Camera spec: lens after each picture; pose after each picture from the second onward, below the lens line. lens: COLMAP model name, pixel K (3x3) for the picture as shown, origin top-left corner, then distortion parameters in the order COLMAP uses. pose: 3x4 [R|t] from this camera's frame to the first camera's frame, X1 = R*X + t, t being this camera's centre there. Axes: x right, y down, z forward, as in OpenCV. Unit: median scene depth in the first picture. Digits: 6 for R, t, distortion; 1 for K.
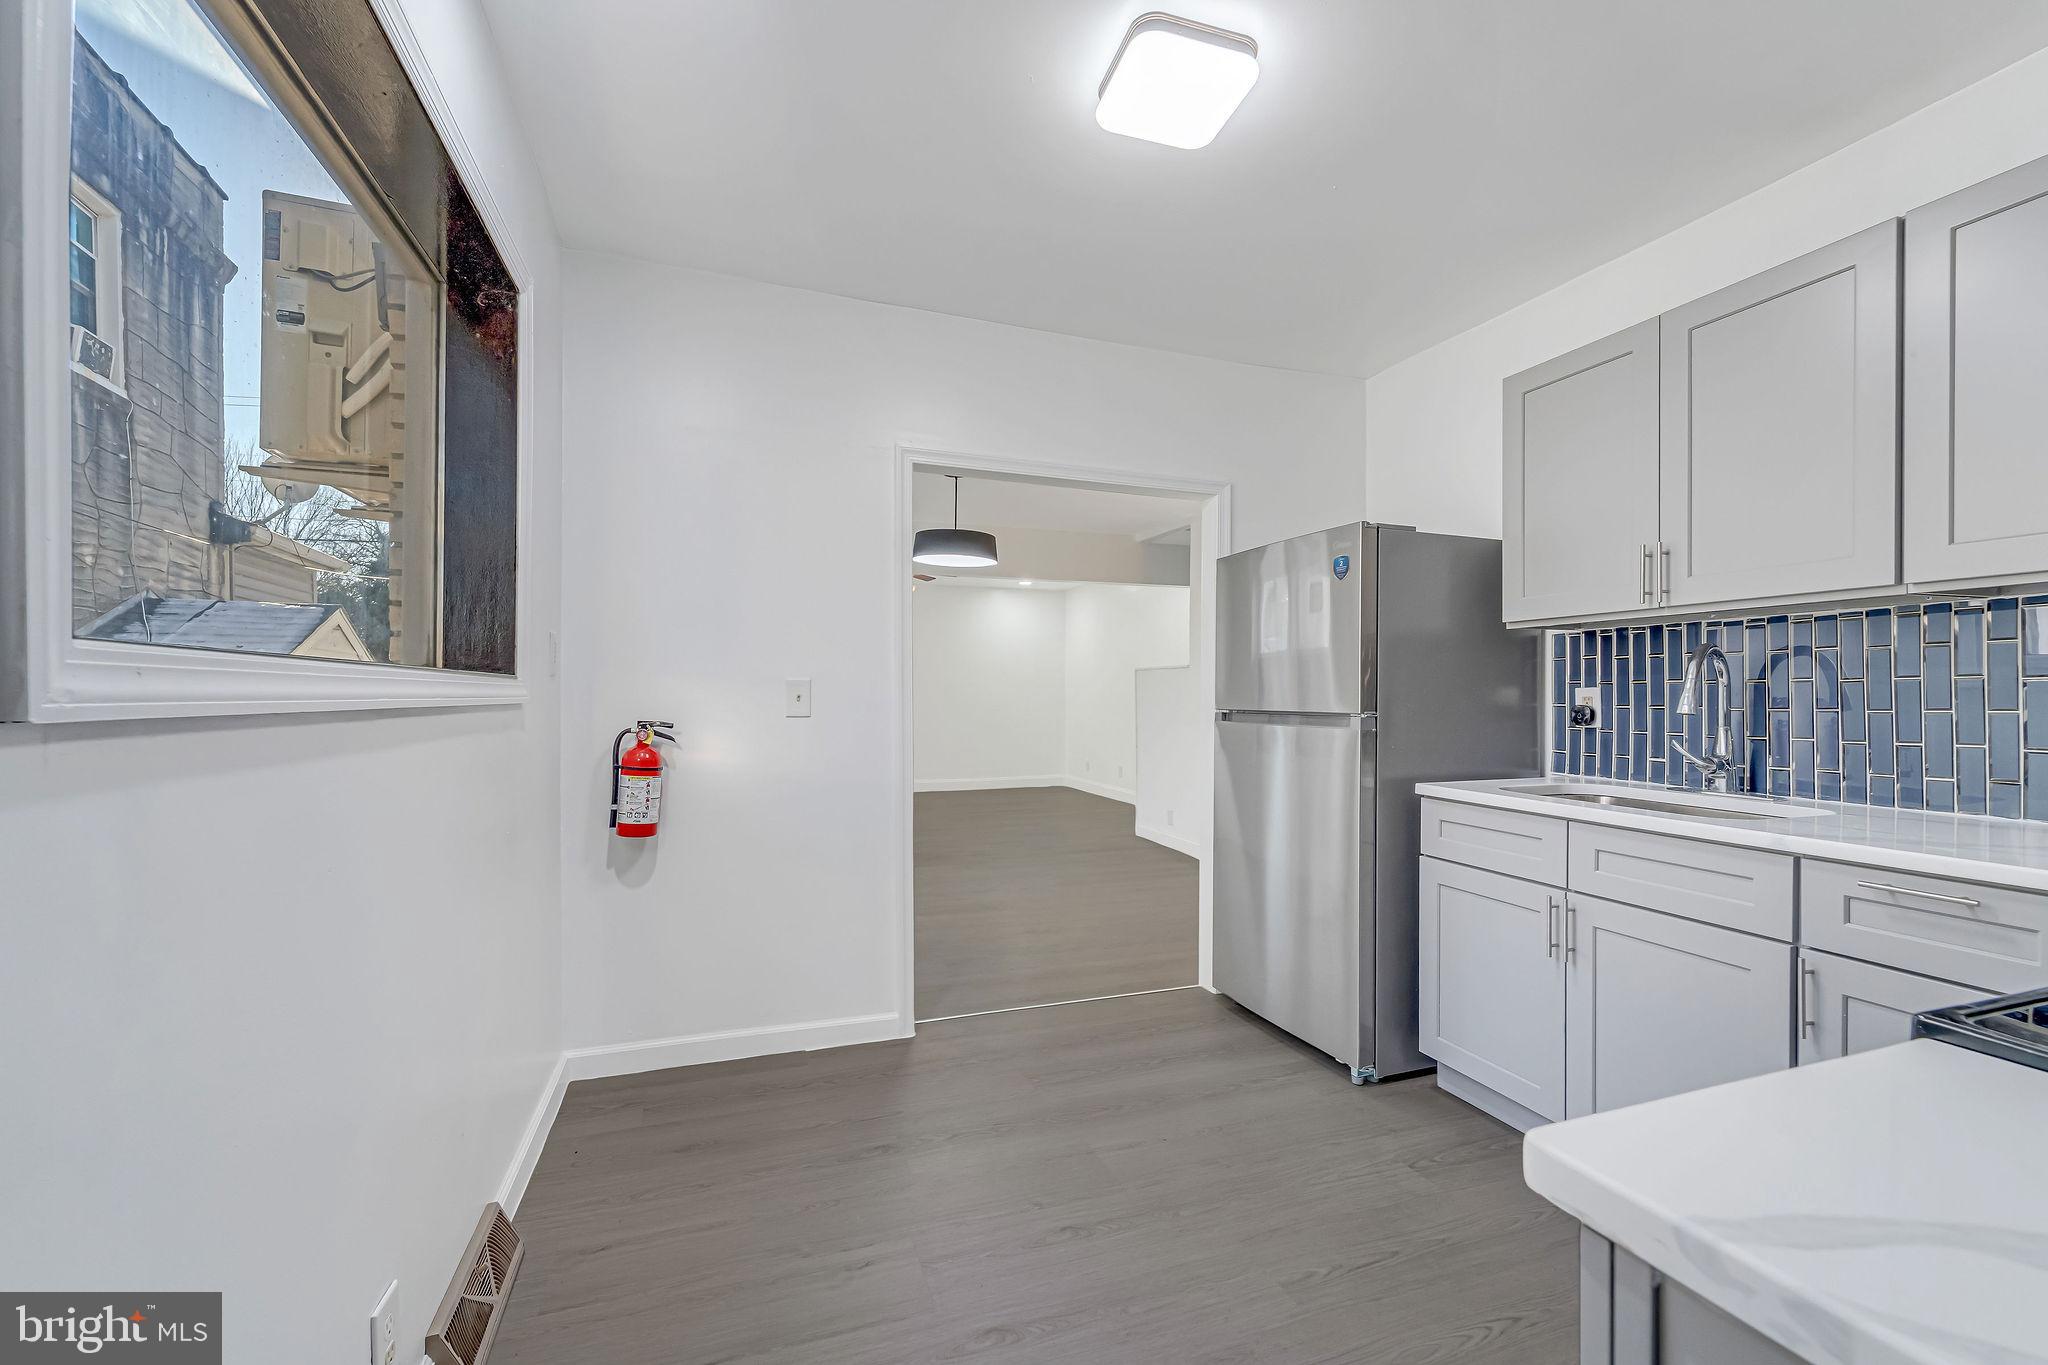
lens RADIAL K [[833.8, 0, 1024.7], [0, 833.8, 690.3], [0, 0, 1]] dist [0.000307, 0.000001]
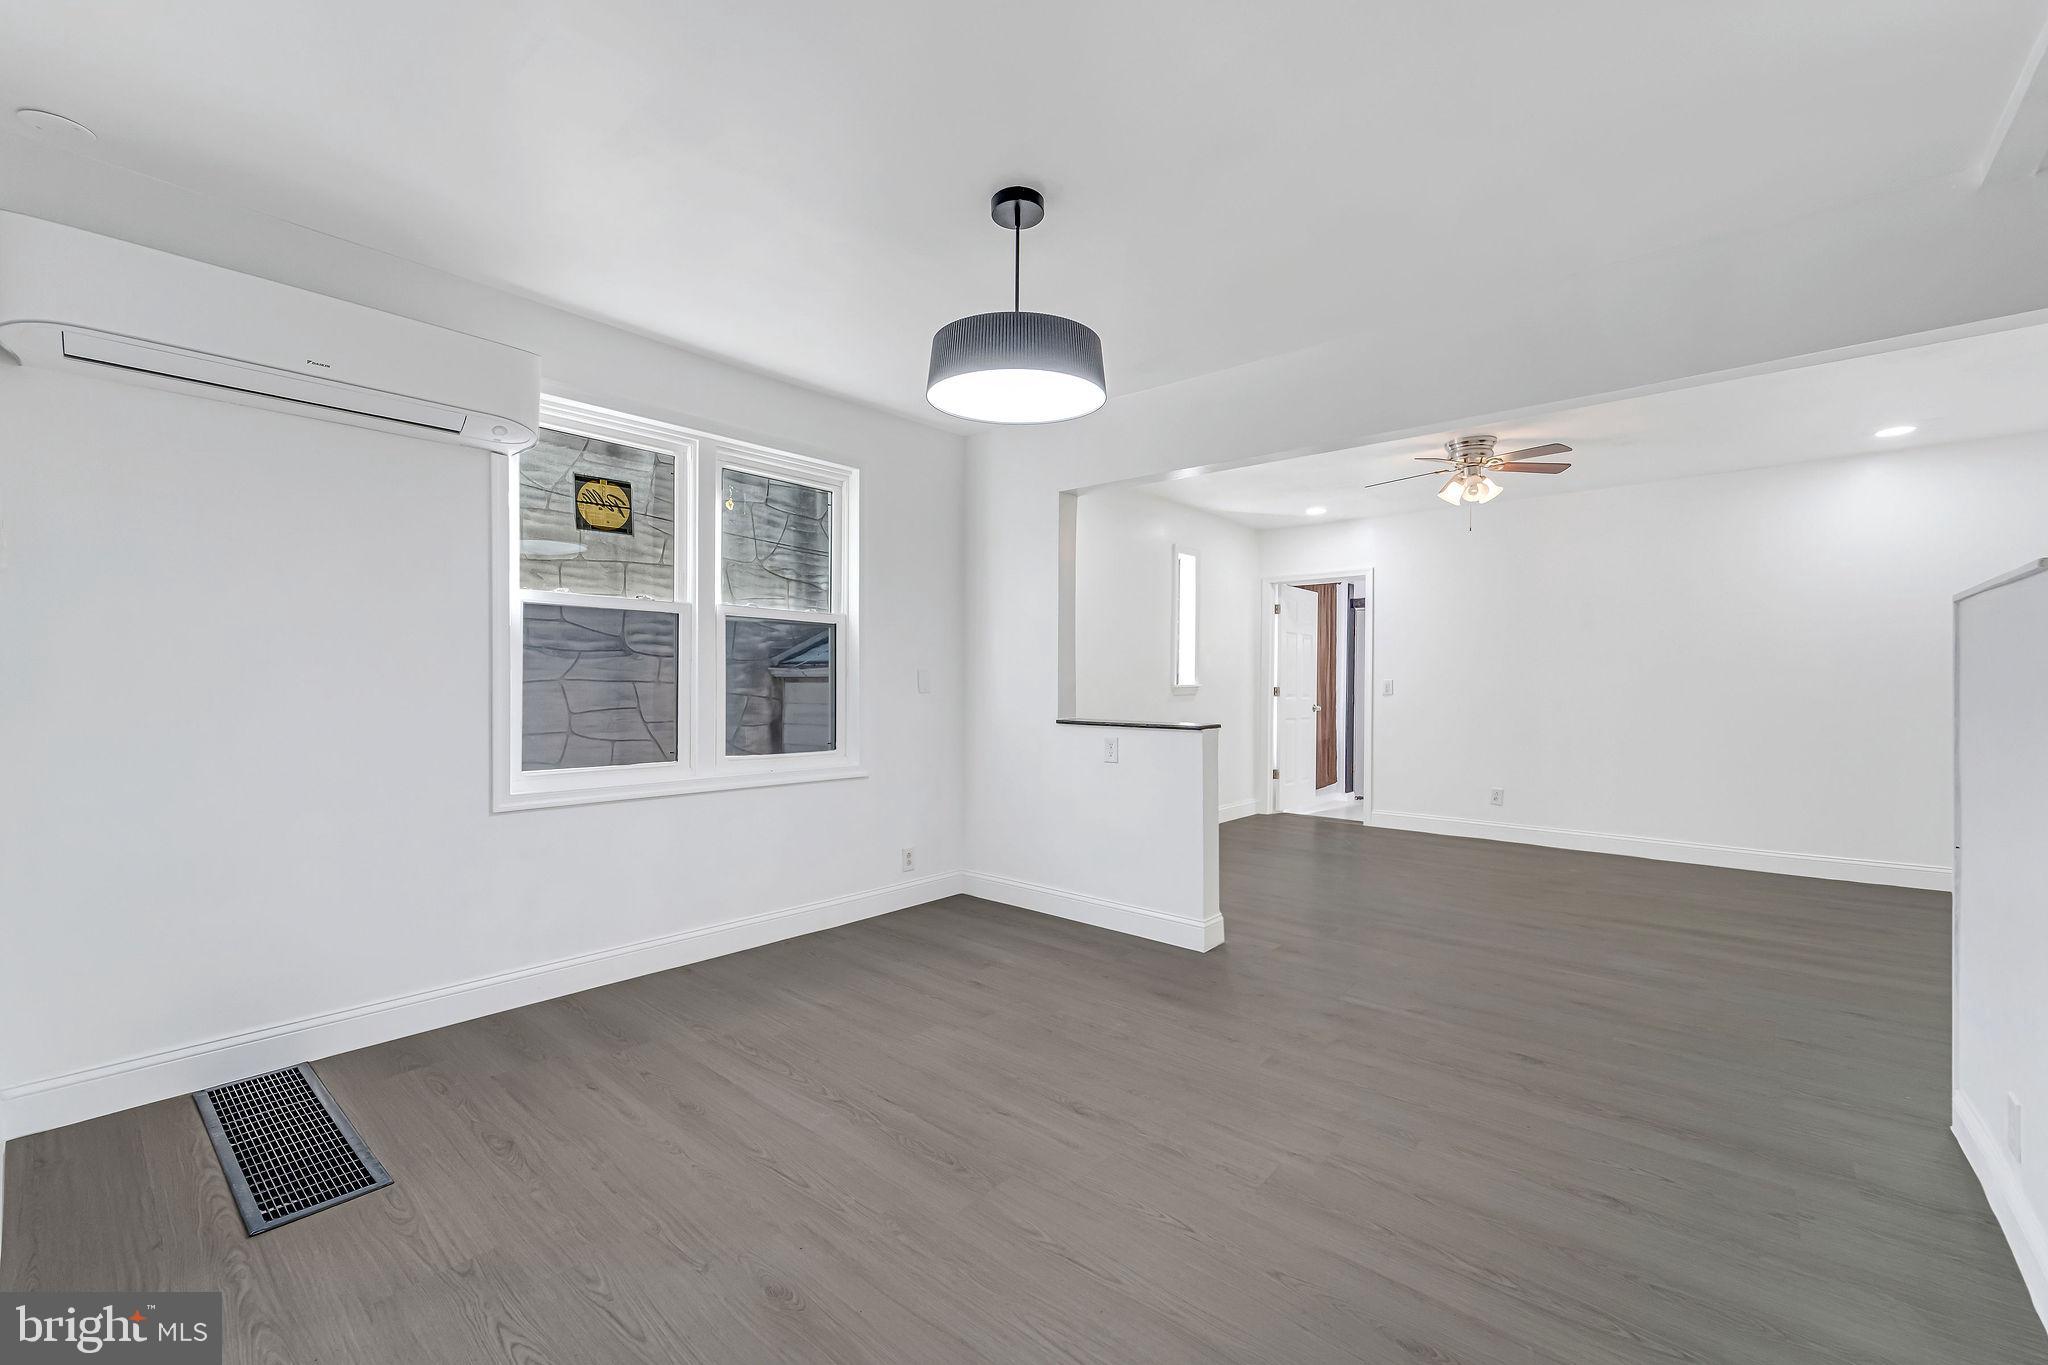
lens RADIAL K [[825.5, 0, 1019.2], [0, 825.5, 692.3], [0, 0, 1]] dist [0.004223, -0.000157]
pose [[0.485394, 0.011485, -0.874220, 0.643092], [0.004046, 0.999873, 0.015382, 0.014508], [0.874286, -0.011004, 0.485286, 1.500526]]
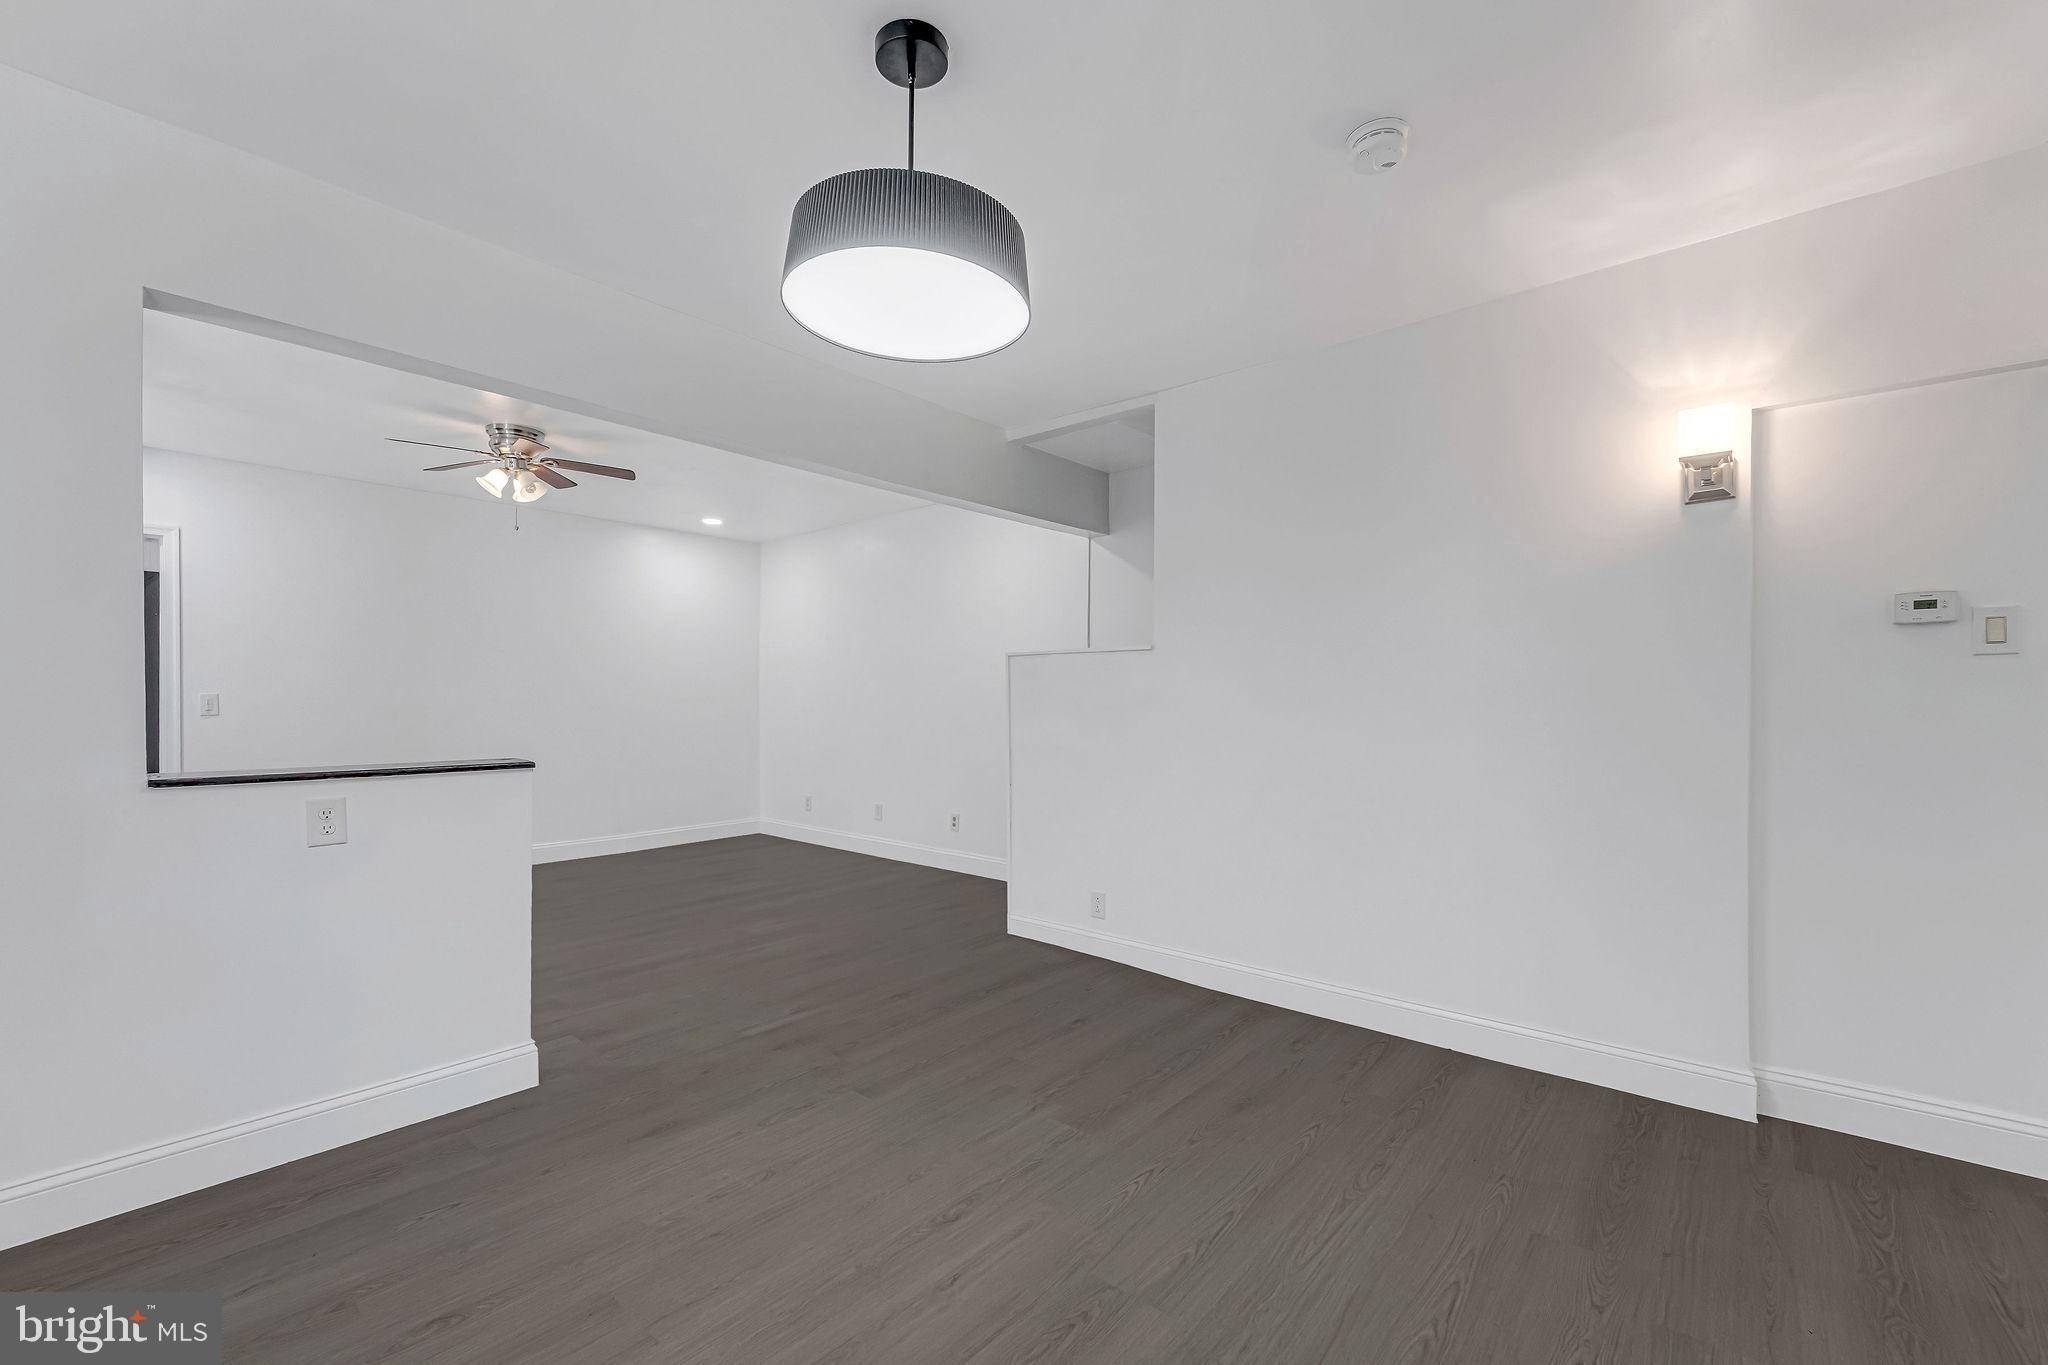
lens RADIAL K [[836.3, 0, 1020.1], [0, 836.3, 709.5], [0, 0, 1]] dist [0.000529, -0.000156]
pose [[0.875811, -0.003306, 0.482642, -0.403403], [-0.005595, 0.999840, 0.017001, 0.012294], [-0.482621, -0.017590, 0.875653, 1.309310]]
